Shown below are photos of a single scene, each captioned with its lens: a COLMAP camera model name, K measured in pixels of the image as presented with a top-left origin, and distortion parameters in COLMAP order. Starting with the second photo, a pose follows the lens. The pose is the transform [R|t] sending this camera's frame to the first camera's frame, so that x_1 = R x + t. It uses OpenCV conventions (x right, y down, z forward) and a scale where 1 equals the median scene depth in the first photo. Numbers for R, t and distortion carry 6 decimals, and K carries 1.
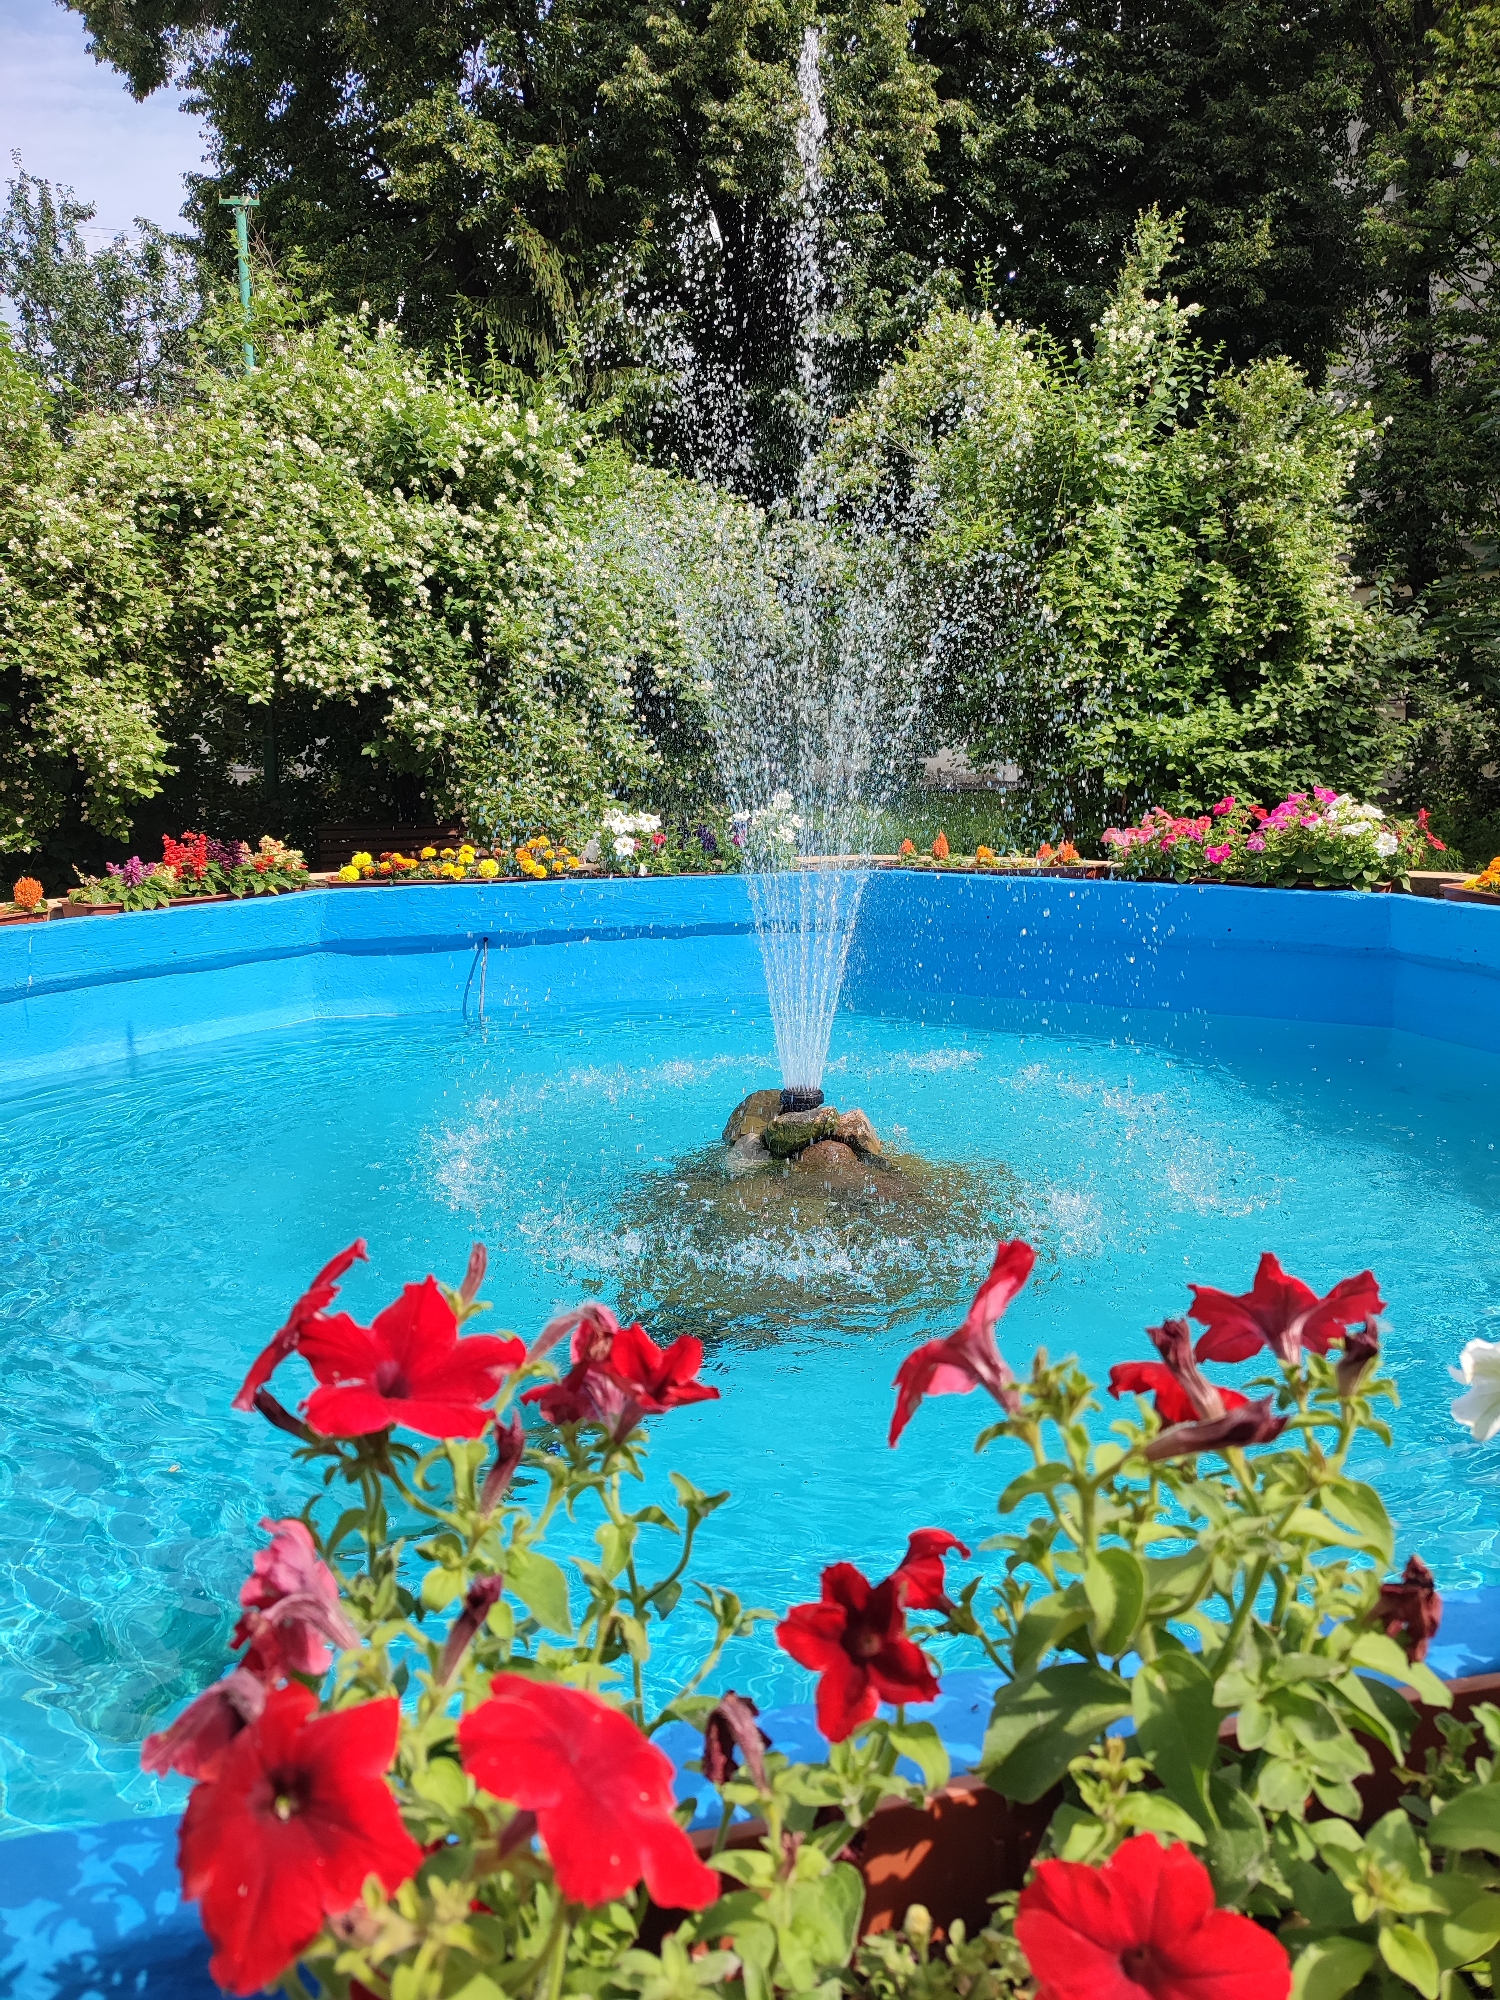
lens RADIAL K [[1684.8, 0, 750.0], [0, 1684.8, 1000.0], [0, 0, 1]] dist [0.009784, 0.000340]
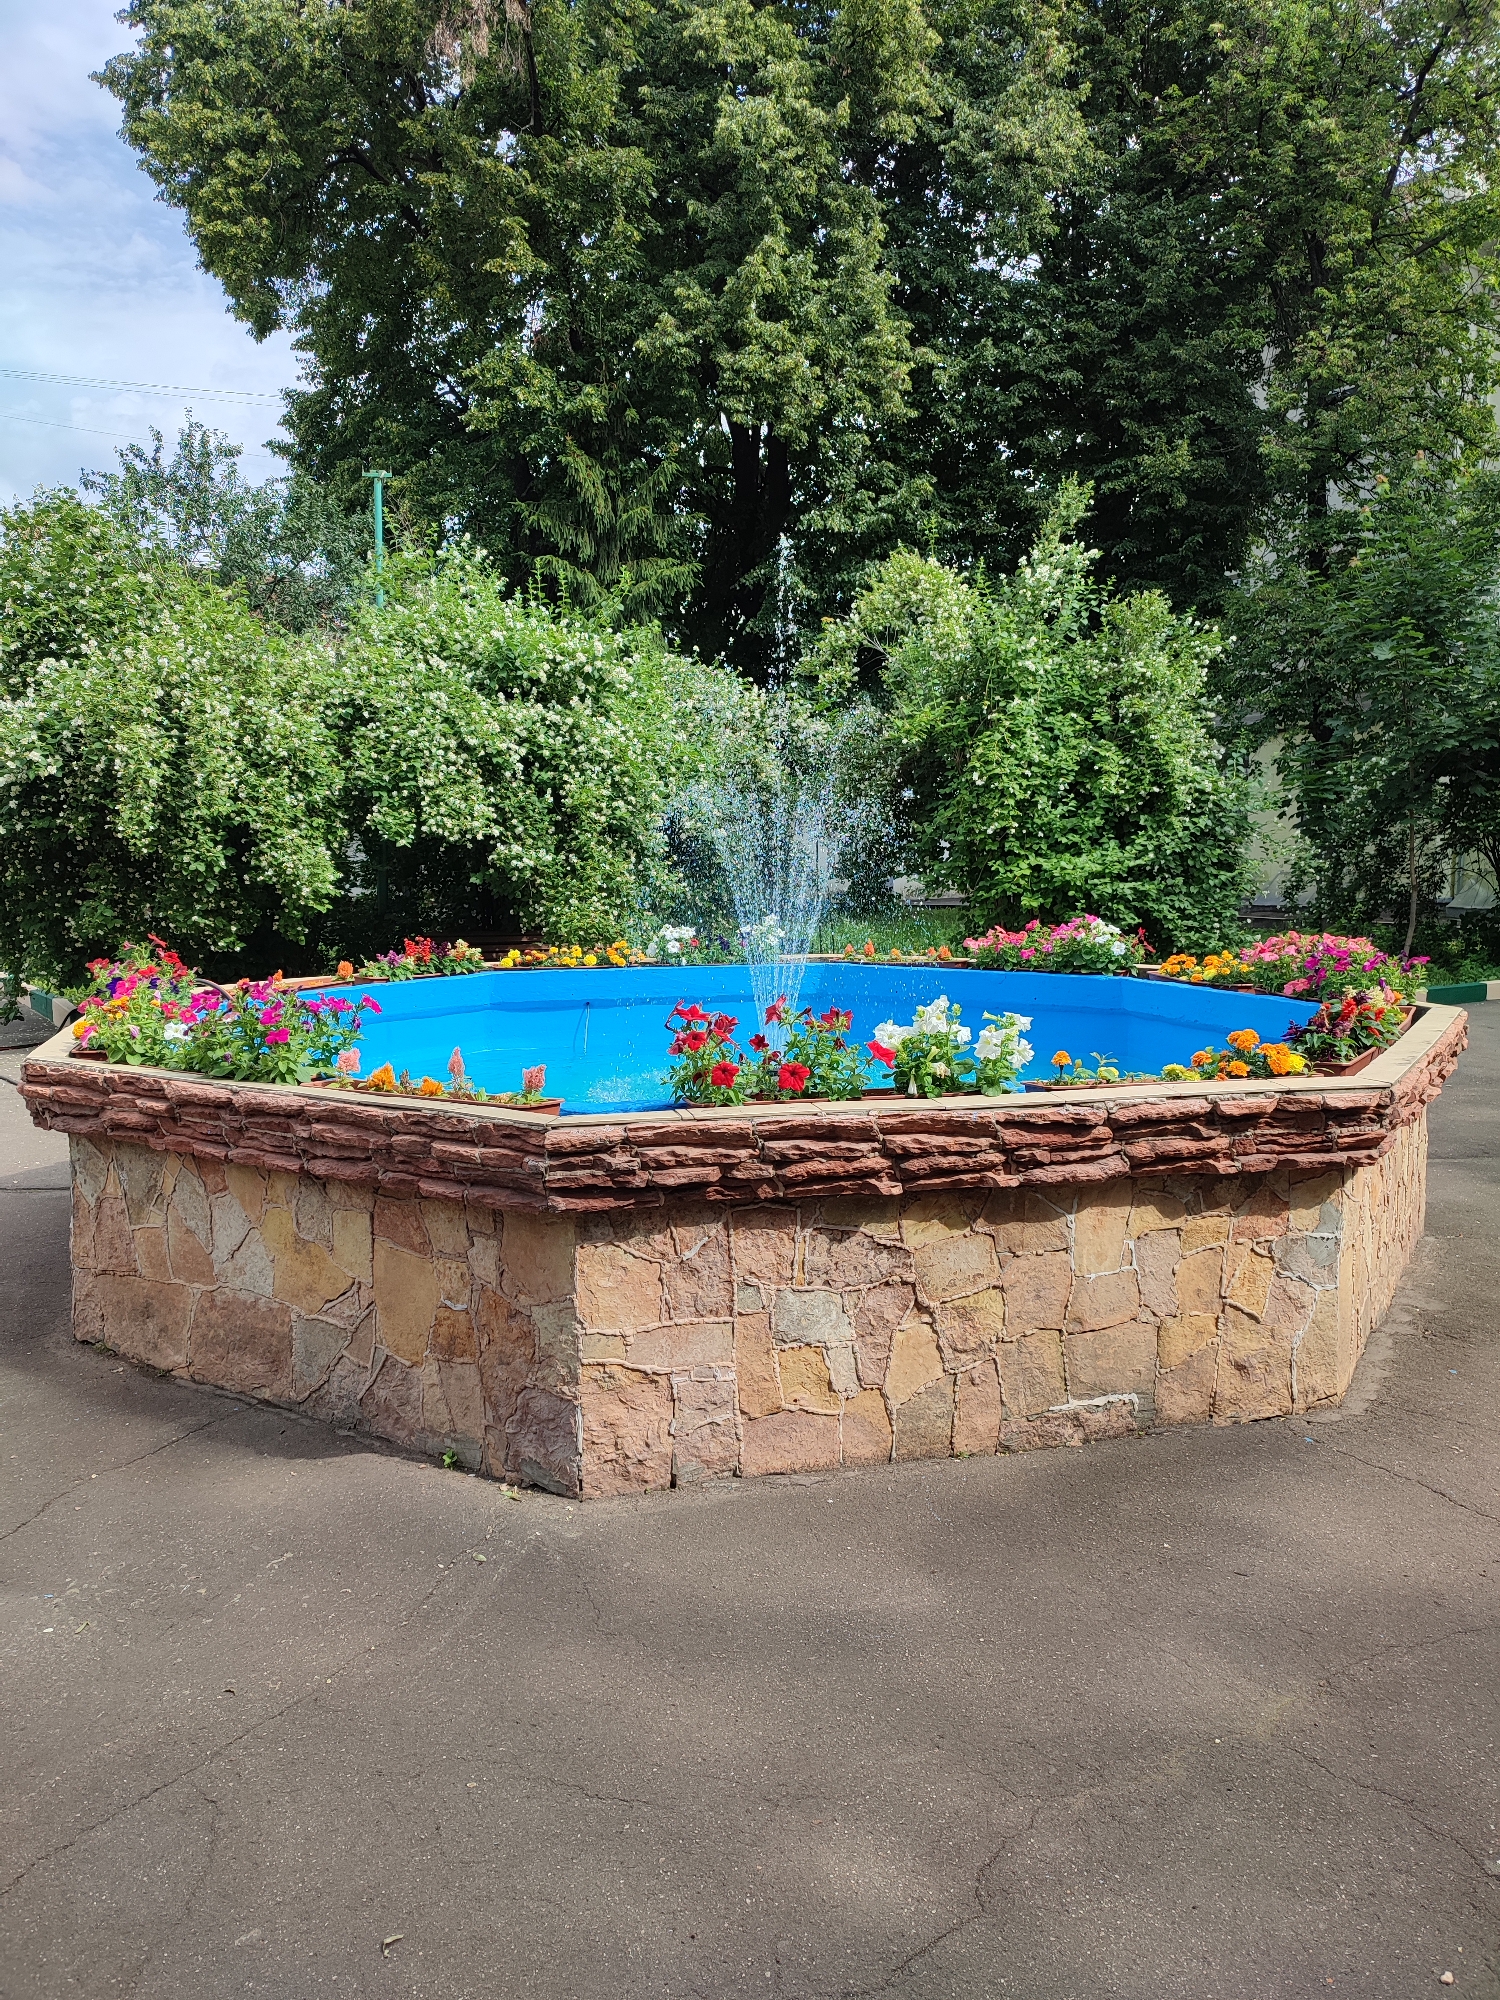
lens RADIAL K [[1684.8, 0, 750.0], [0, 1684.8, 1000.0], [0, 0, 1]] dist [0.009784, 0.000340]
pose [[0.999971, 0.006846, -0.003209, 0.002934], [-0.007041, 0.997849, -0.065173, 0.037542], [0.002756, 0.065194, 0.997869, -0.356998]]
